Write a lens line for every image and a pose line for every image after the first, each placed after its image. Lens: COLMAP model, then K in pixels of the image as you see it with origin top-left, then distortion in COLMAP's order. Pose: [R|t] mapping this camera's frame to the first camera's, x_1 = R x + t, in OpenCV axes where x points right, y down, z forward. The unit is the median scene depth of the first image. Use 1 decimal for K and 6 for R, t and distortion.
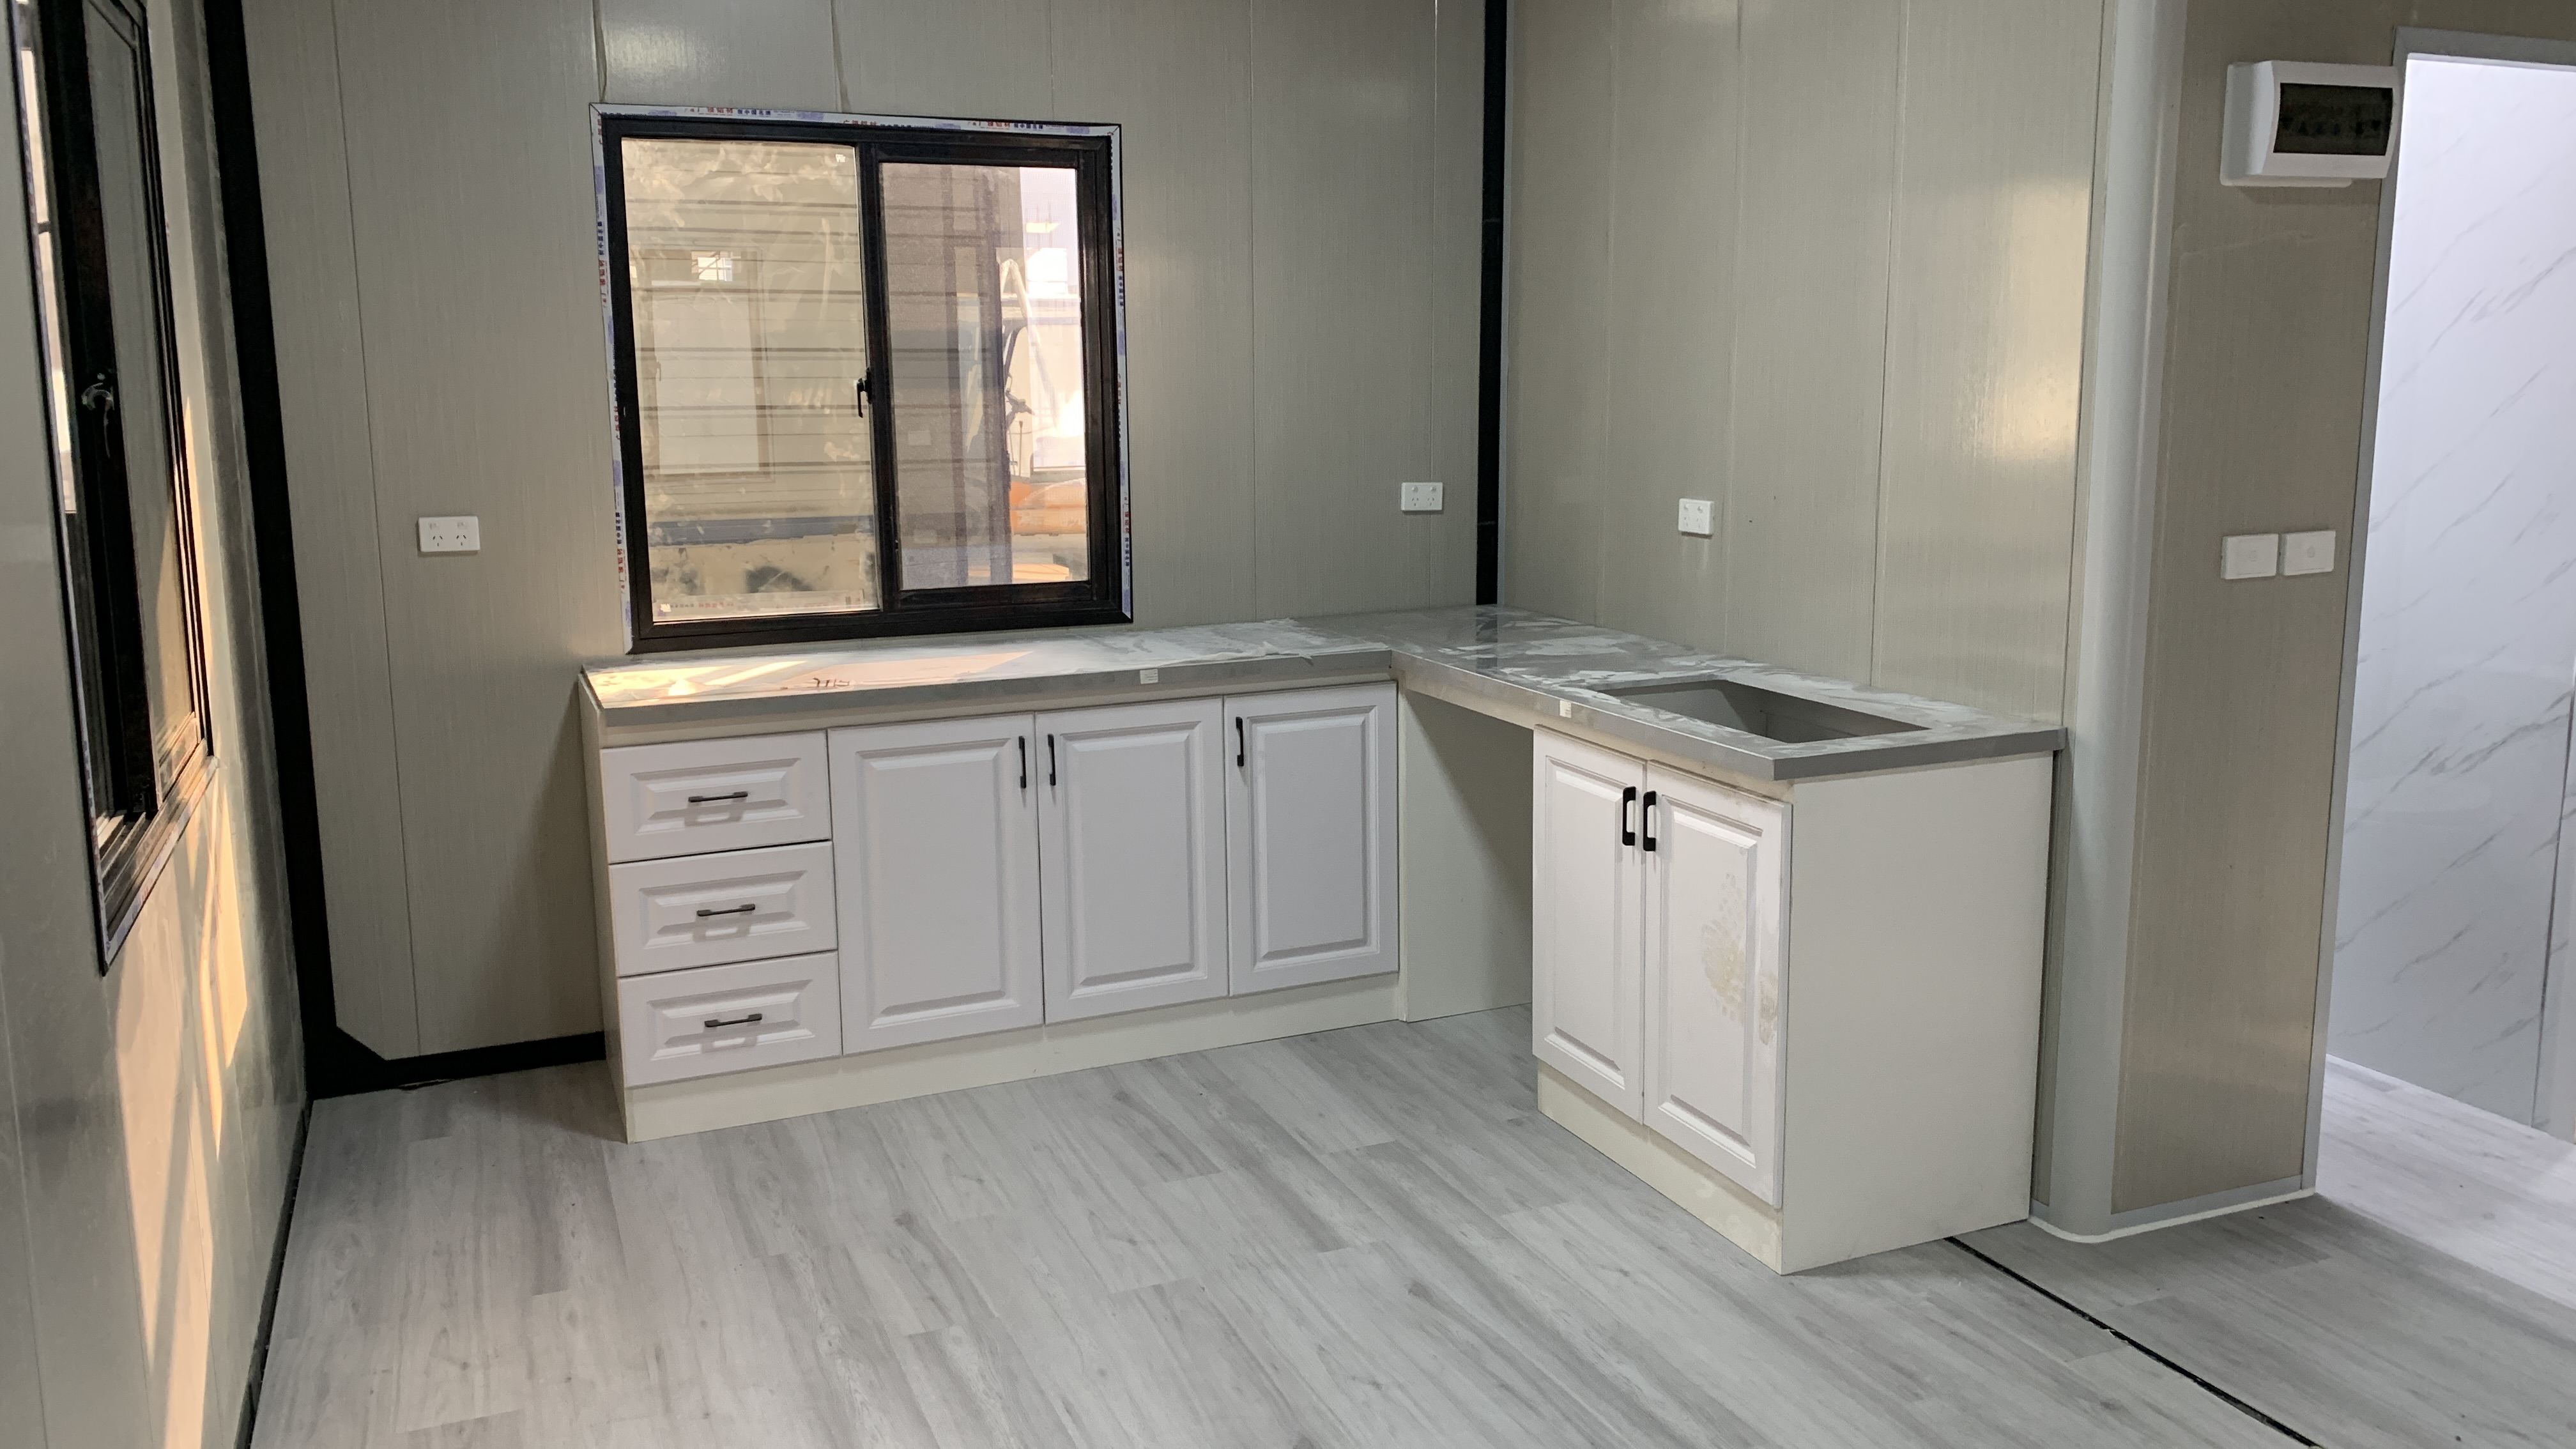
lens RADIAL K [[1963.1, 0, 1296.8], [0, 1963.1, 664.9], [0, 0, 1]] dist [0.029910, -0.018442]
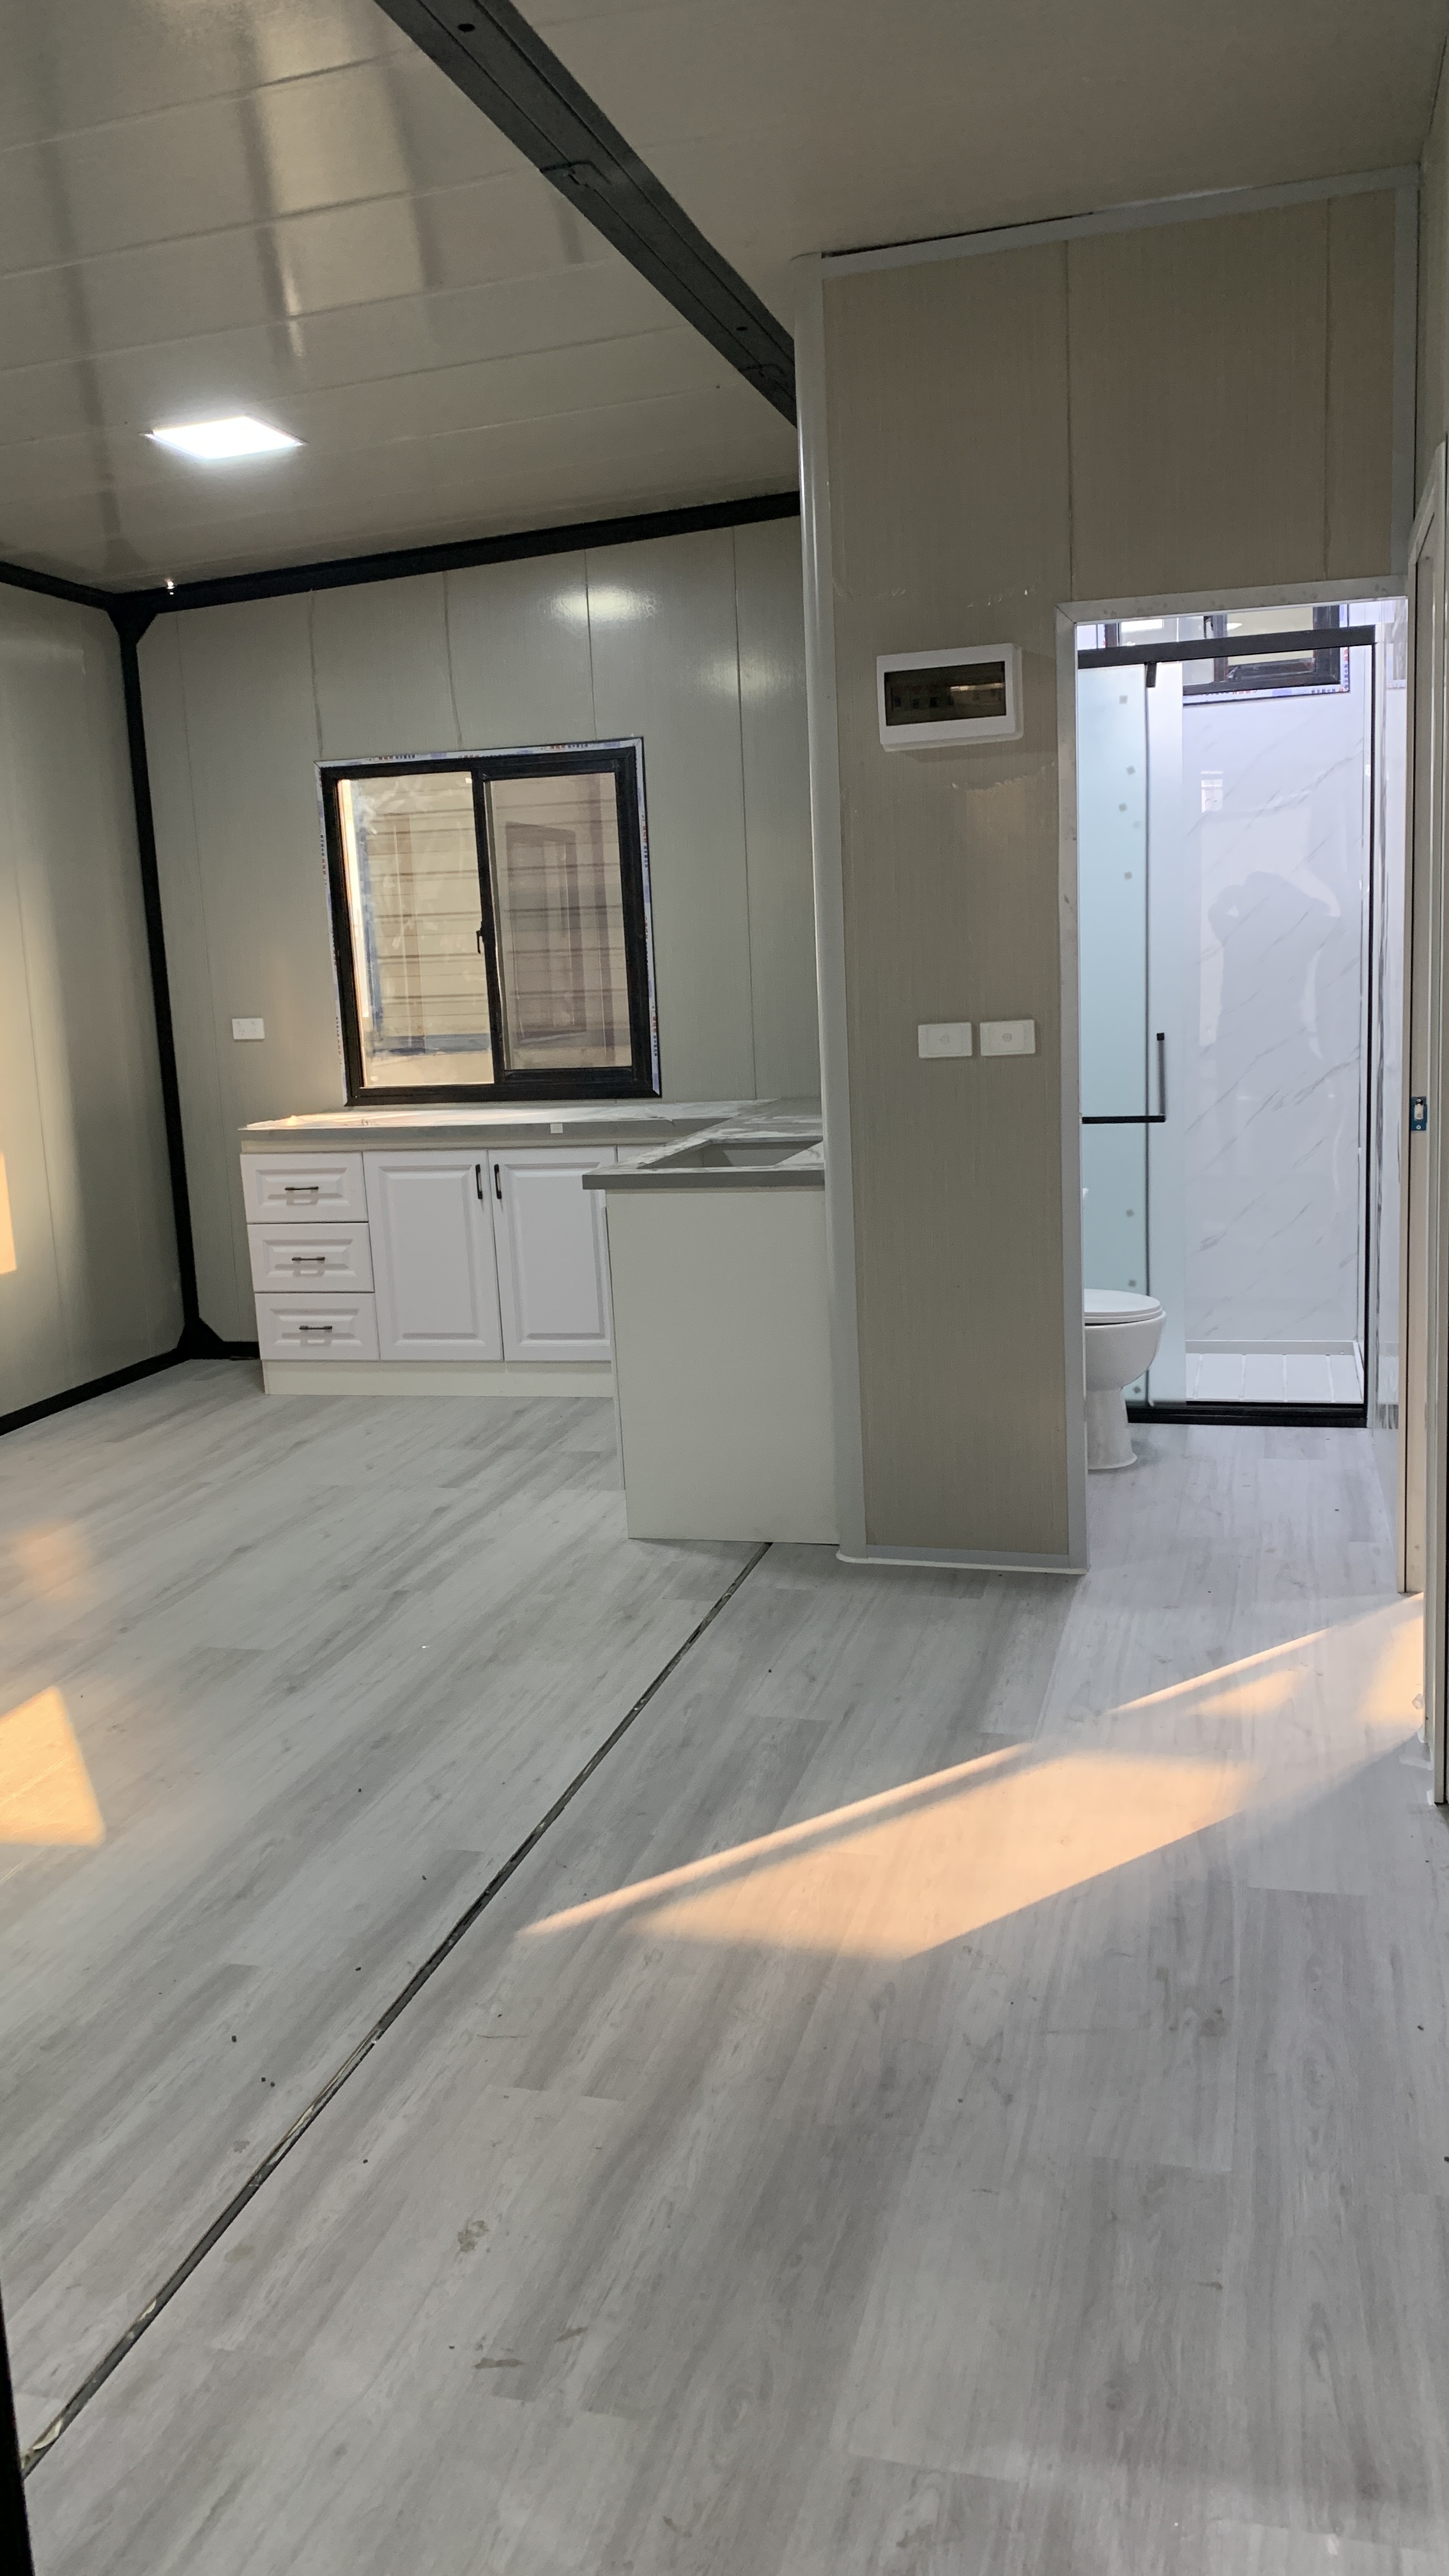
lens RADIAL K [[1963.1, 0, 793.1], [0, 1963.1, 1271.8], [0, 0, 1]] dist [0.029910, -0.018442]
pose [[0.797014, 0.074654, -0.599330, 1.000068], [-0.054267, 0.997169, 0.052043, 0.028364], [0.601518, -0.008955, 0.798809, -0.060736]]
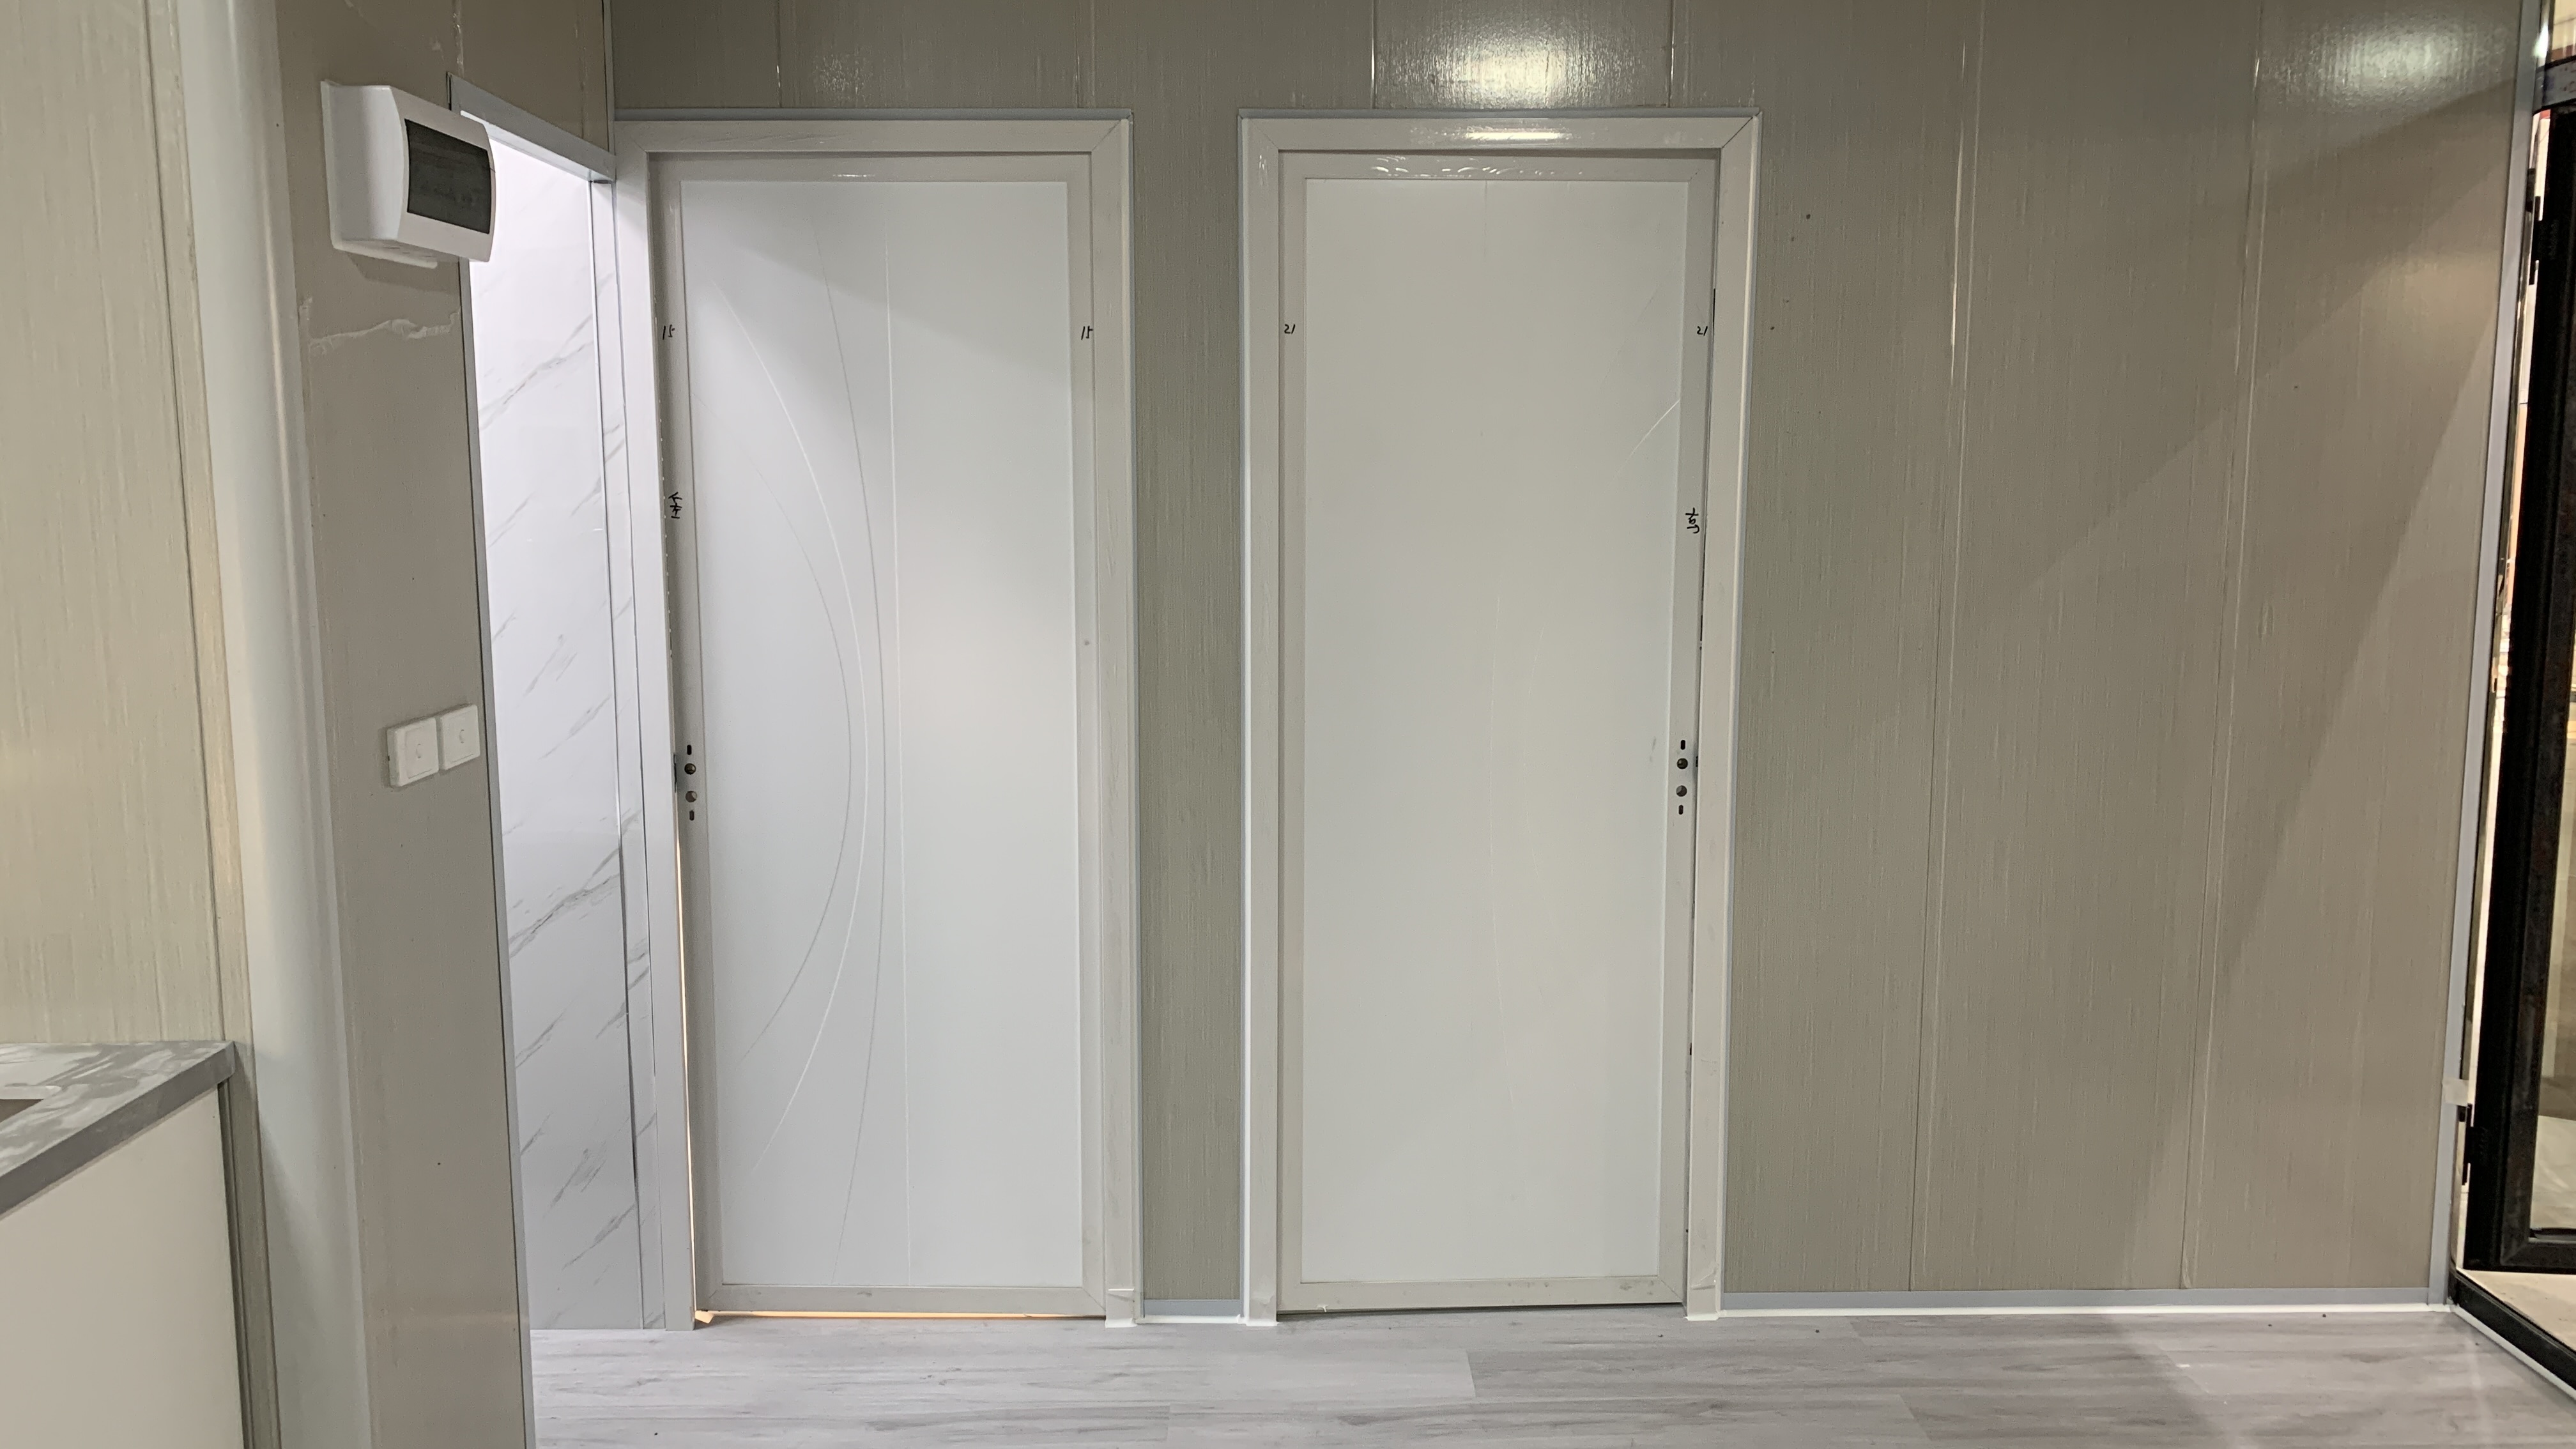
lens RADIAL K [[1963.1, 0, 1288.1], [0, 1963.1, 697.1], [0, 0, 1]] dist [0.029910, -0.018442]
pose [[0.392279, -0.103828, 0.913968, -0.055624], [0.141722, 0.988567, 0.051475, -0.057358], [-0.908863, 0.109337, 0.402509, 0.339763]]
